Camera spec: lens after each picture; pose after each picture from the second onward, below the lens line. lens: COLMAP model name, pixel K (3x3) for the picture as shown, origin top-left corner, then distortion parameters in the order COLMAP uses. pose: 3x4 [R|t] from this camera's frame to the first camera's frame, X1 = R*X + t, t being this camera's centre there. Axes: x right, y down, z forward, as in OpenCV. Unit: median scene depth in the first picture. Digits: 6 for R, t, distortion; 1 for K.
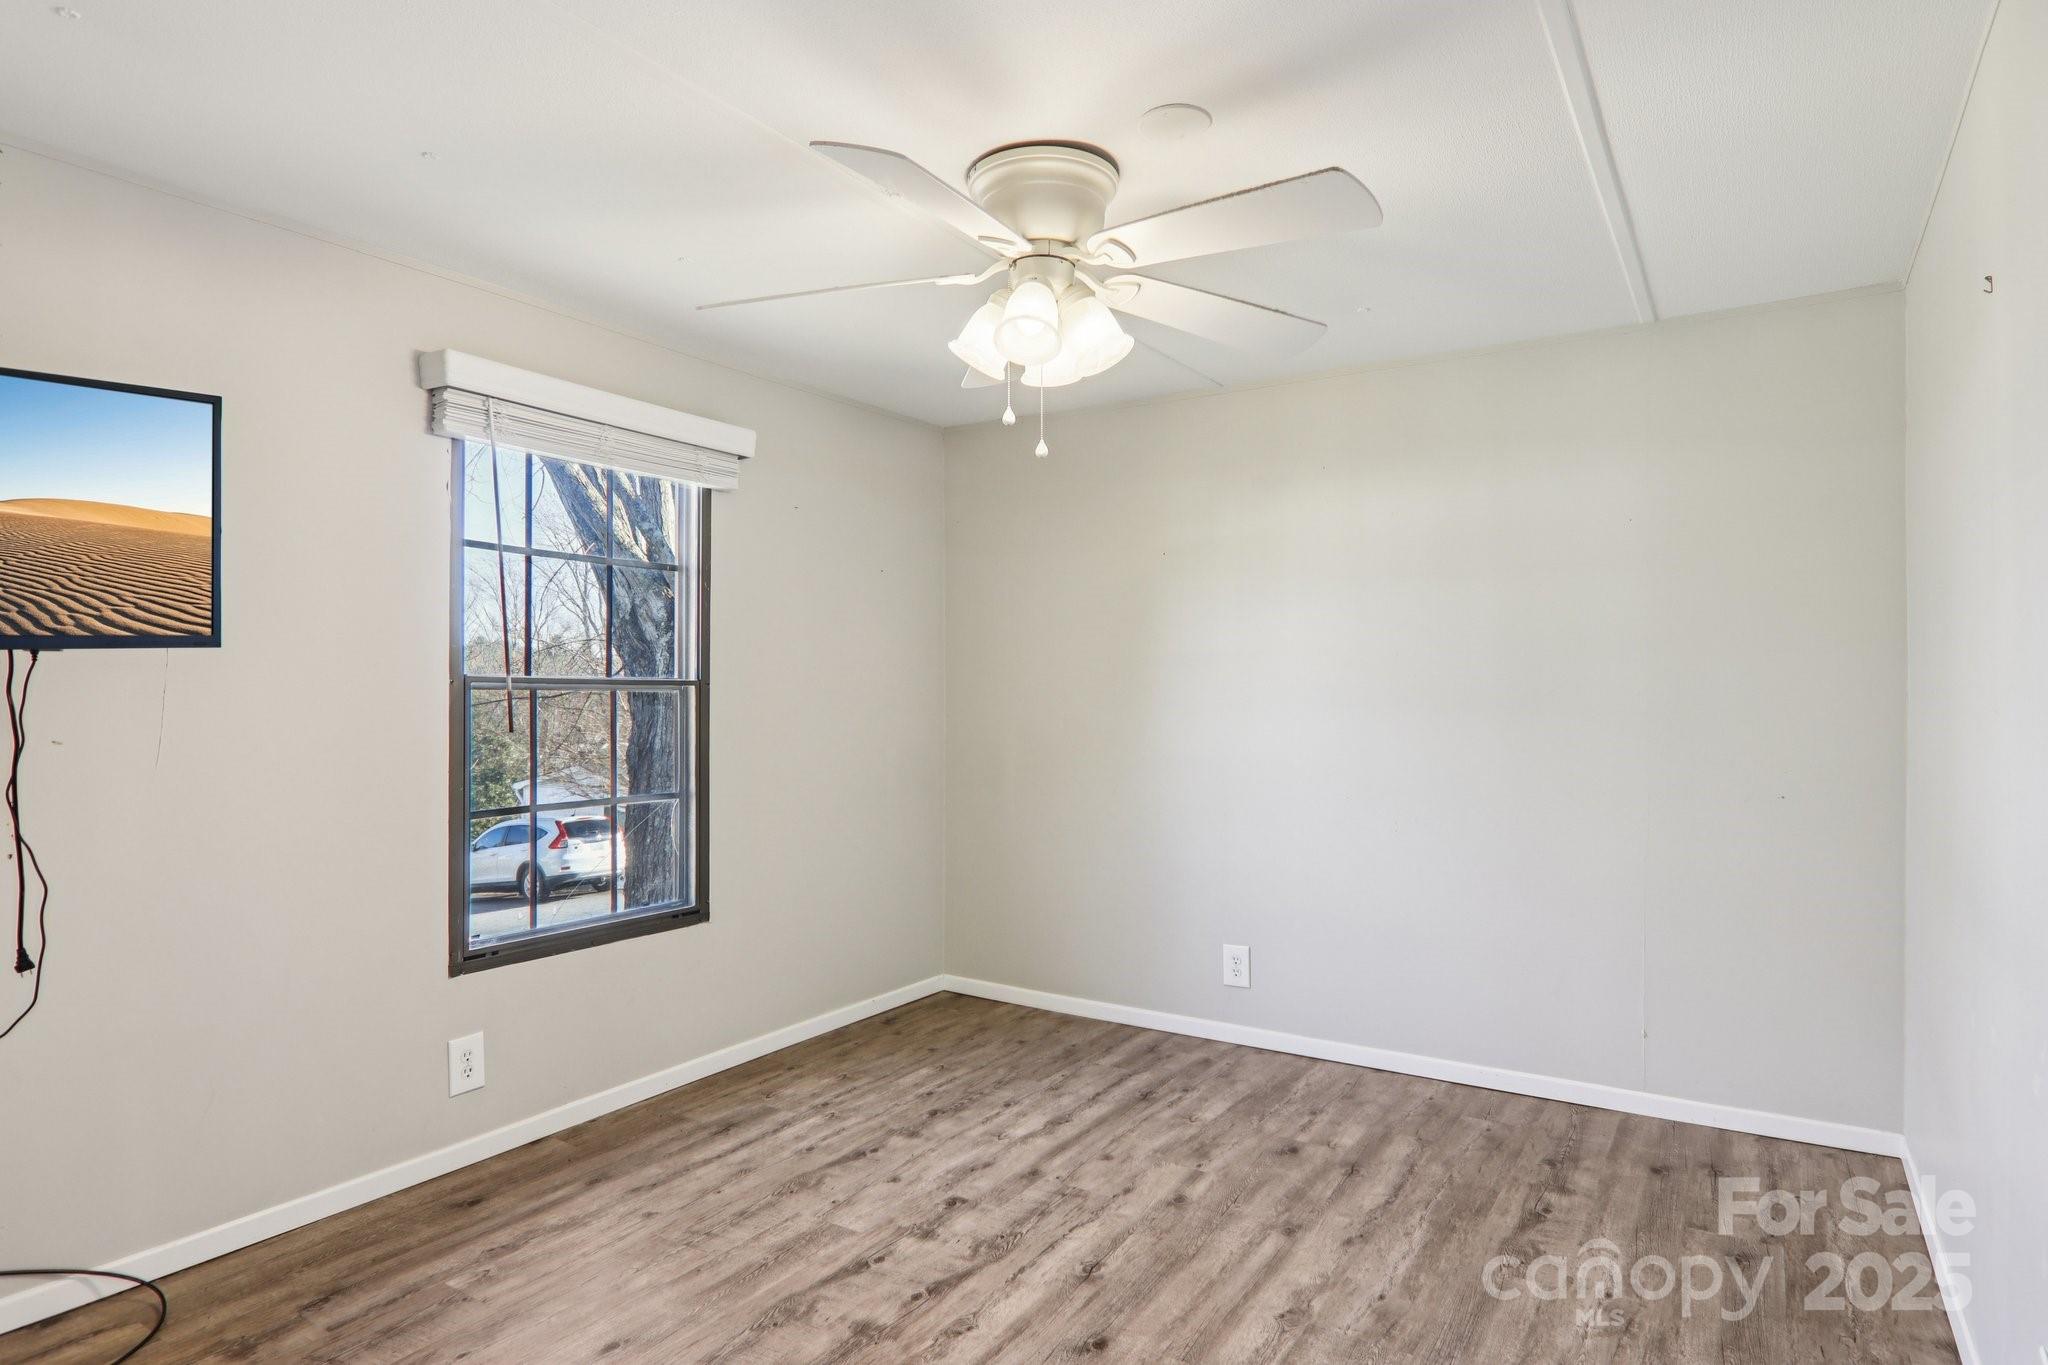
lens RADIAL K [[1159.7, 0, 1024.0], [0, 1159.7, 682.5], [0, 0, 1]] dist [0.021477, -0.028375]
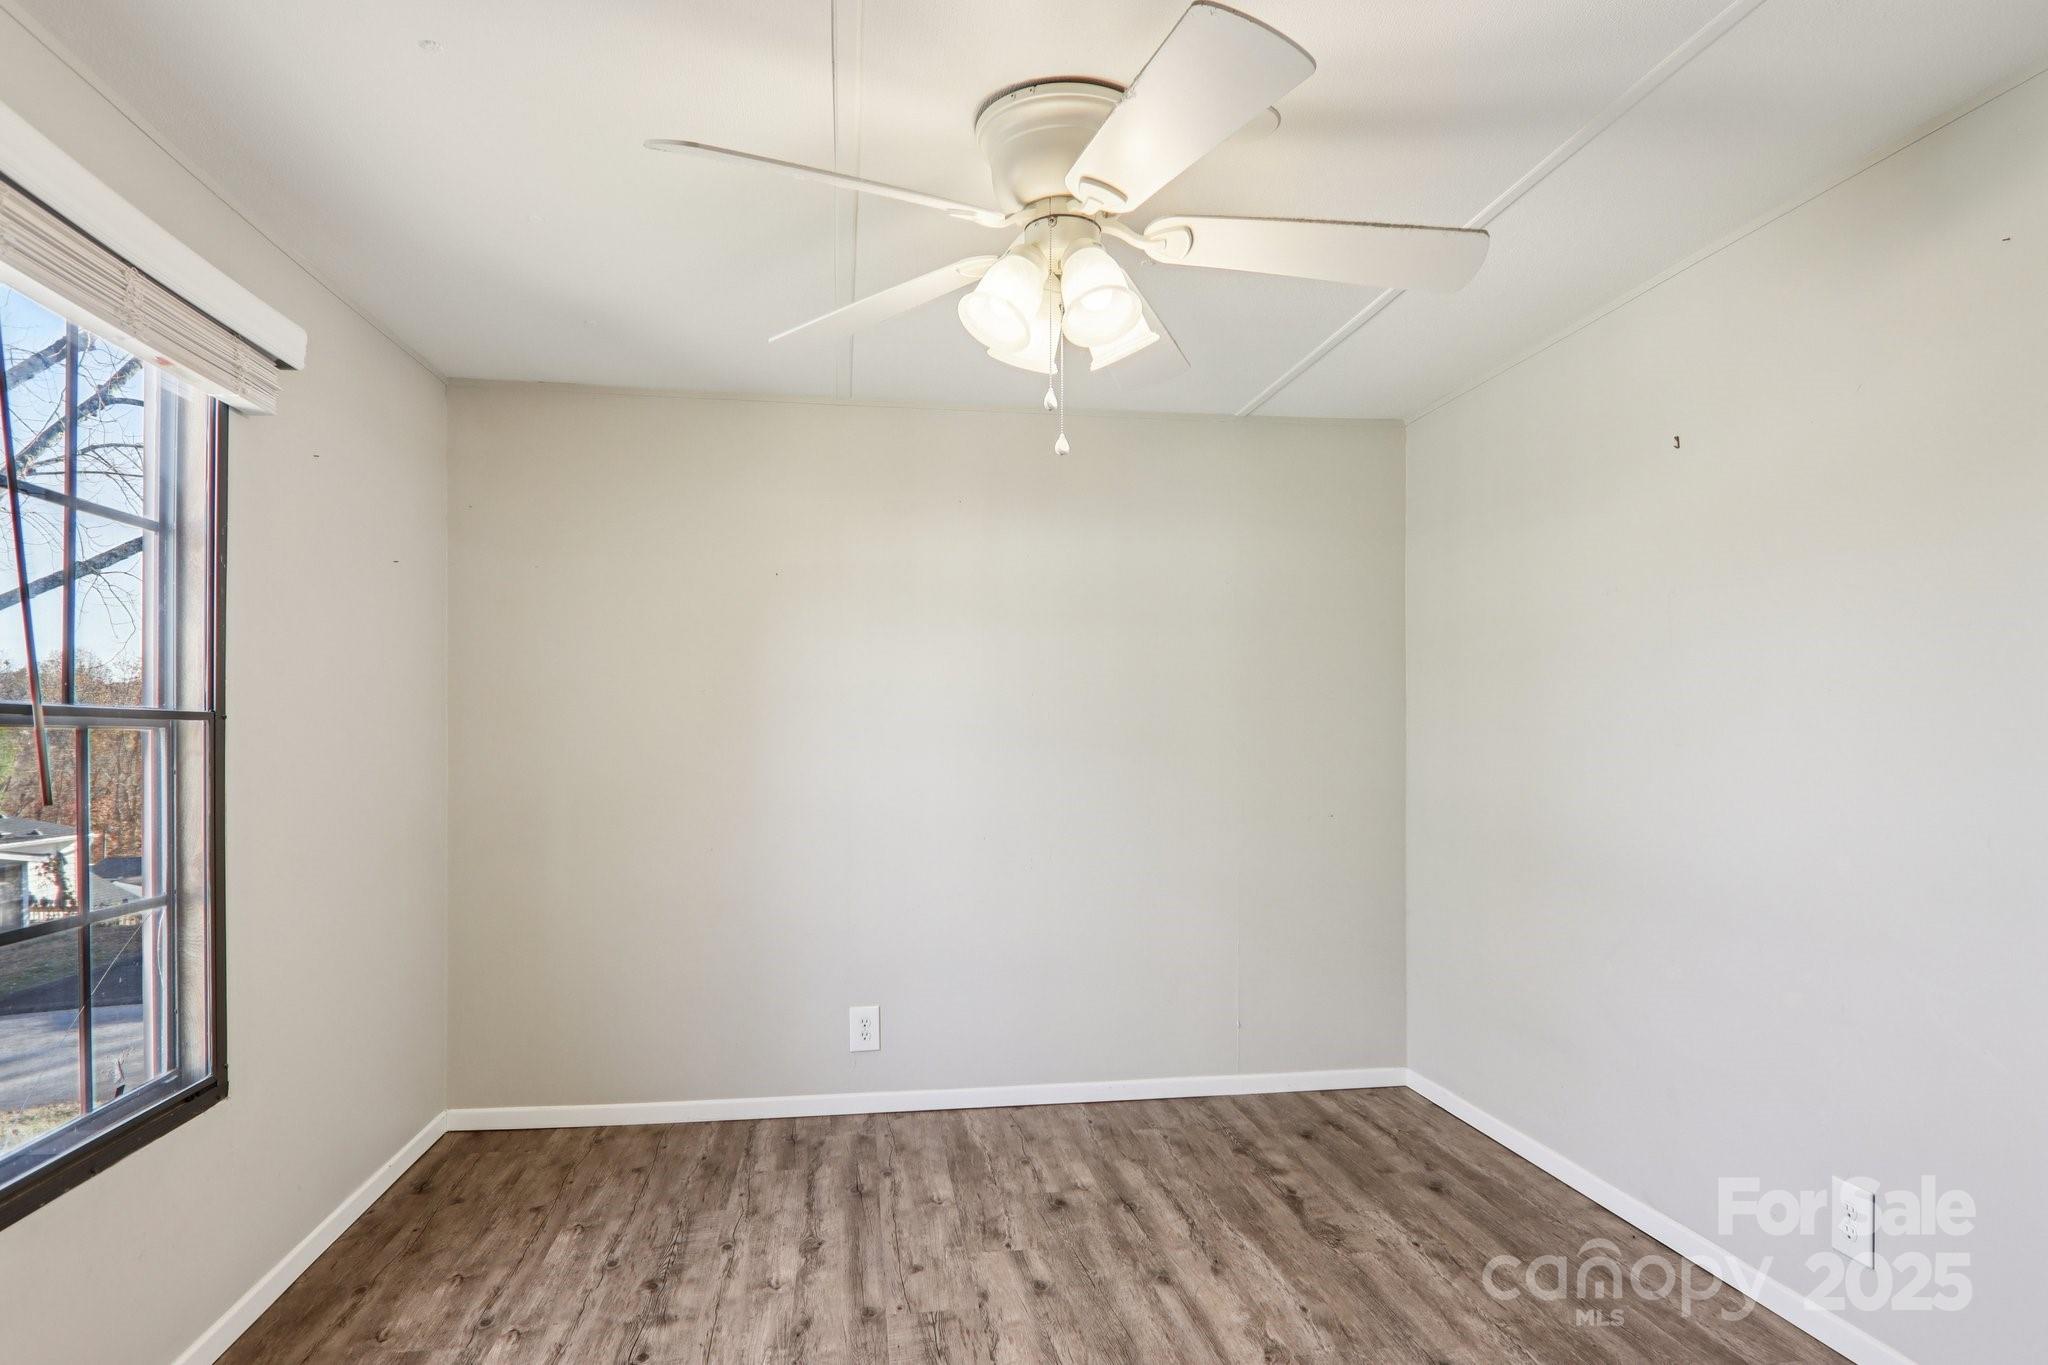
lens RADIAL K [[1170.7, 0, 1036.4], [0, 1170.7, 729.7], [0, 0, 1]] dist [-0.000192, -0.003751]
pose [[0.743265, 0.001667, 0.668995, -0.433926], [-0.006814, 0.999964, 0.005079, 0.001995], [-0.668963, -0.008334, 0.743249, 0.287170]]
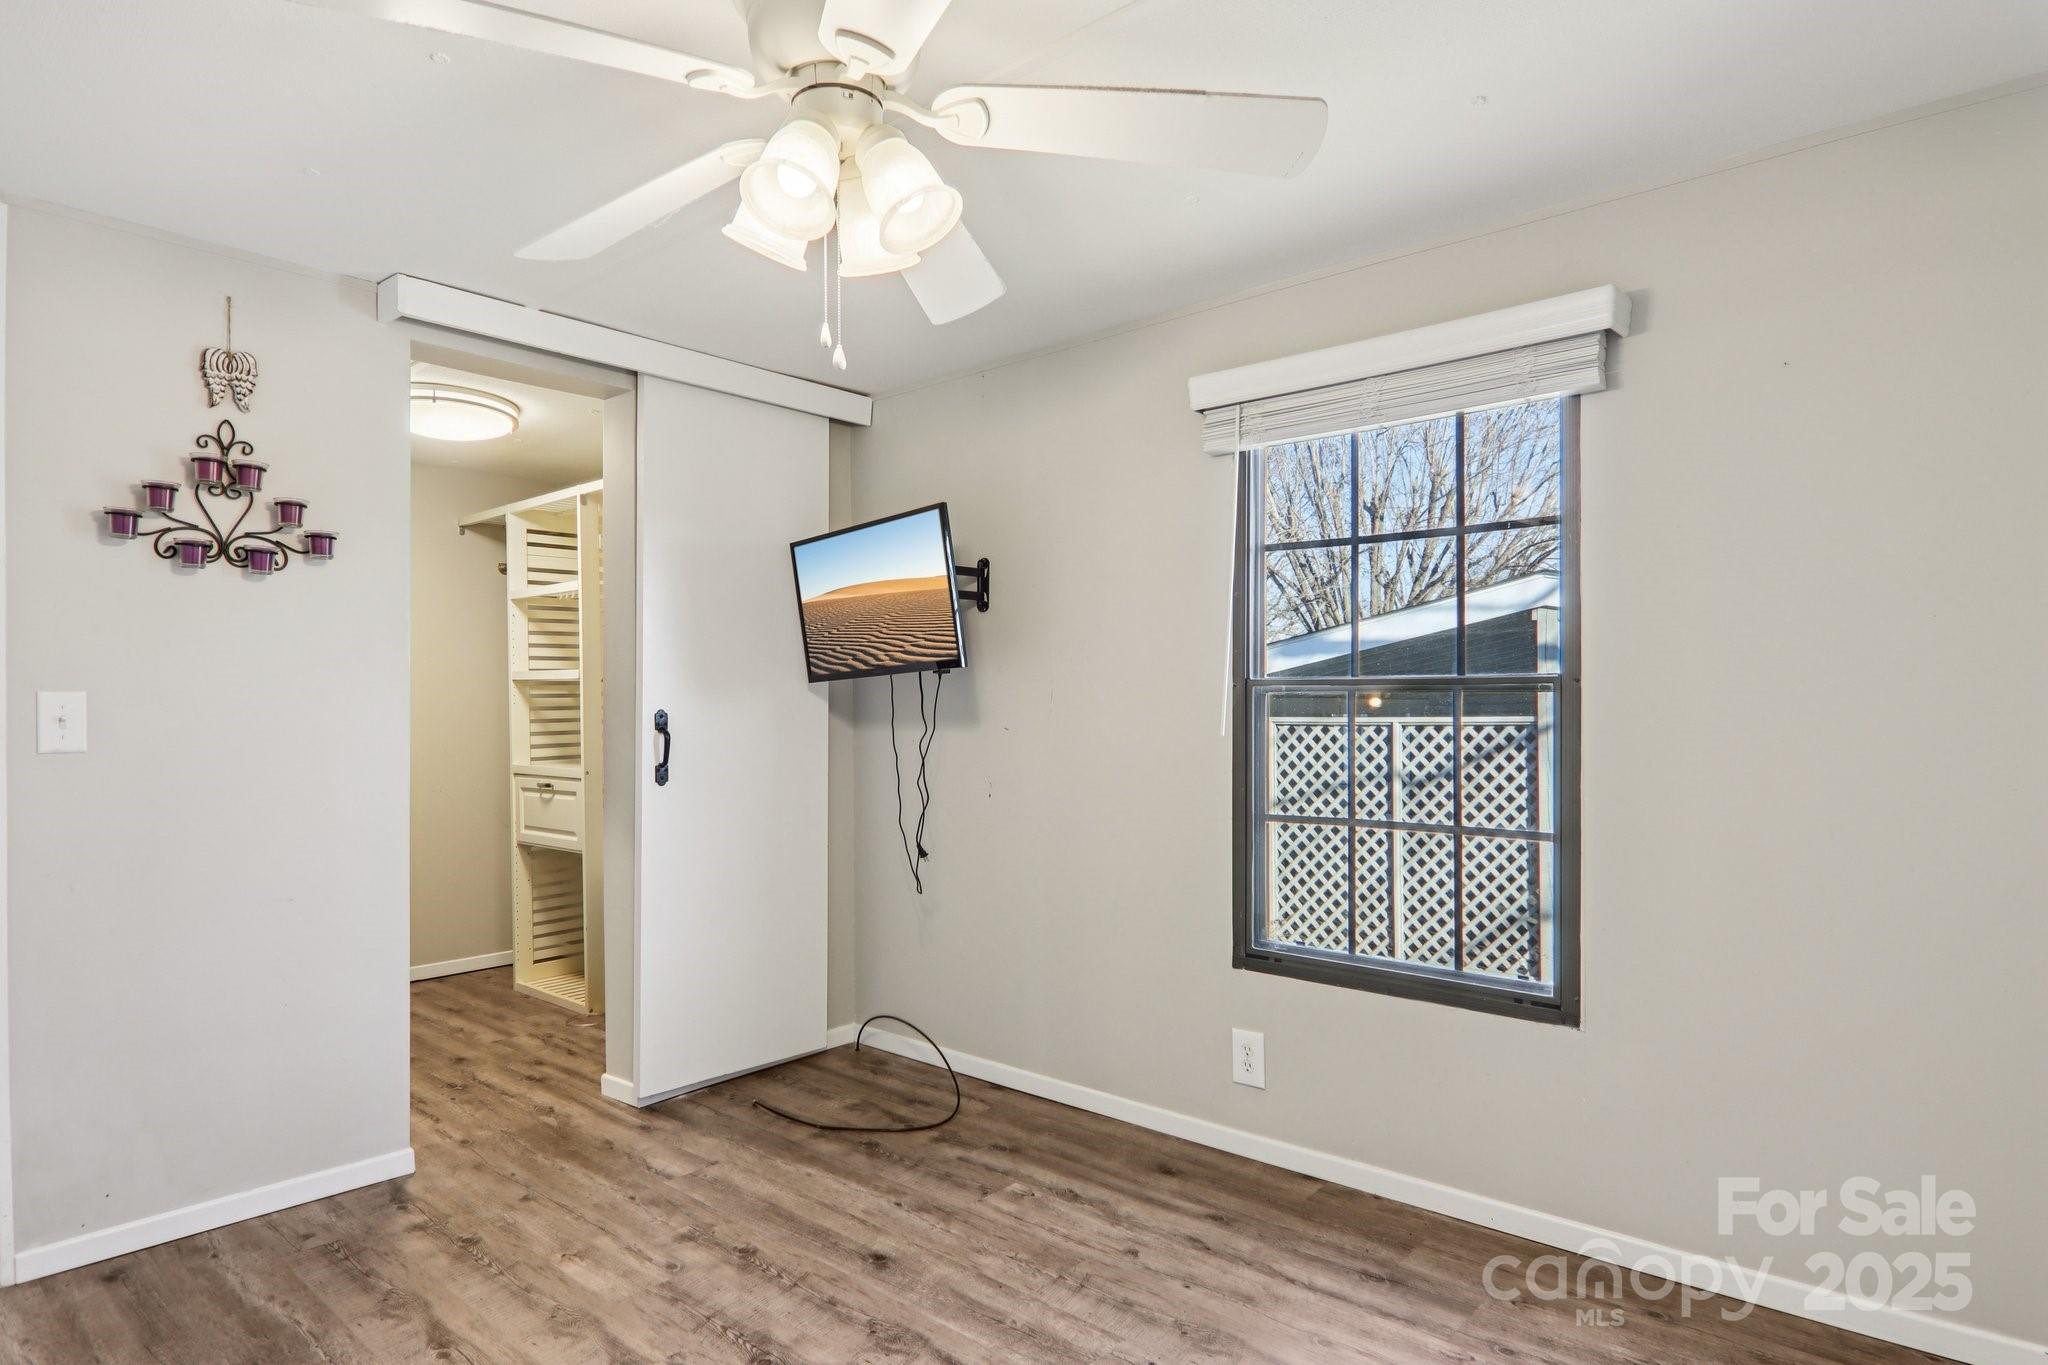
lens RADIAL K [[1159.7, 0, 1024.0], [0, 1159.7, 682.5], [0, 0, 1]] dist [0.021477, -0.028375]
pose [[-0.166935, -0.013178, -0.985880, 0.542588], [0.014675, 0.999767, -0.015848, 0.009858], [0.985859, -0.017114, -0.166703, 0.937370]]
